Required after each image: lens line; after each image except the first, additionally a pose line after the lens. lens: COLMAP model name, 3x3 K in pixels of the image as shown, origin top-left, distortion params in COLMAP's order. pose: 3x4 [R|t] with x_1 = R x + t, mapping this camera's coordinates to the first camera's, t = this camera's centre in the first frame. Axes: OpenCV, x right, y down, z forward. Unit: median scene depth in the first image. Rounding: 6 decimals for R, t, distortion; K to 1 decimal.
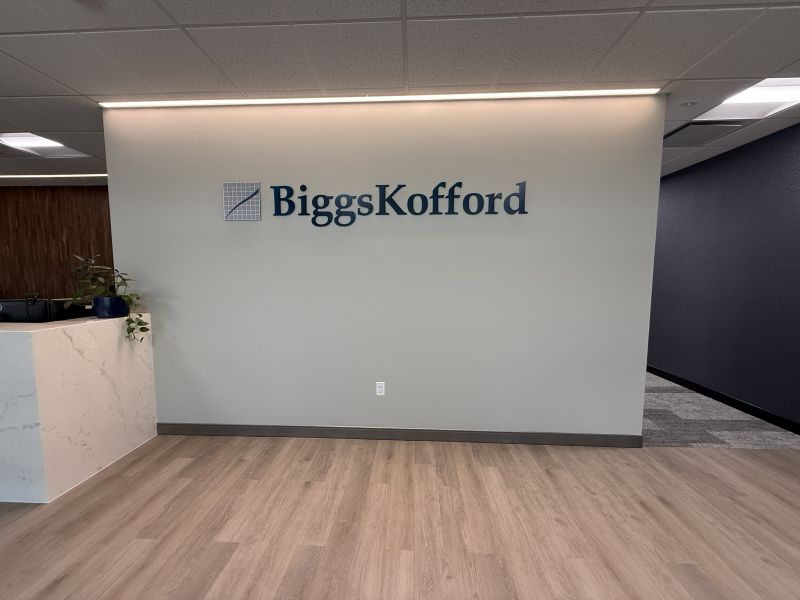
lens RADIAL K [[319.8, 0, 401.2], [0, 319.8, 301.1], [0, 0, 1]] dist [-0.000926, 0.000531]
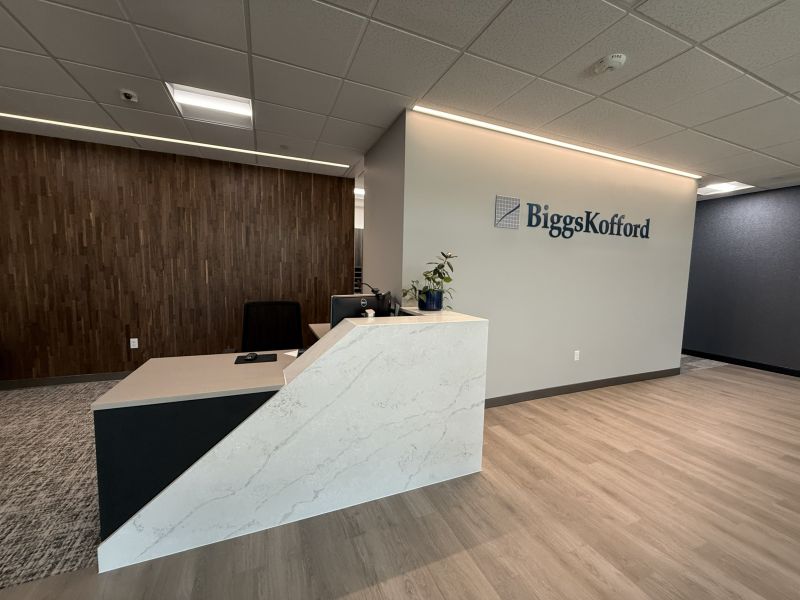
lens RADIAL K [[319.8, 0, 404.5], [0, 319.8, 300.2], [0, 0, 1]] dist [-0.000926, 0.000531]
pose [[0.899777, -0.019773, 0.435903, -1.420973], [0.018134, 0.999804, 0.007921, 0.007136], [-0.435974, 0.000778, 0.899959, 0.072144]]
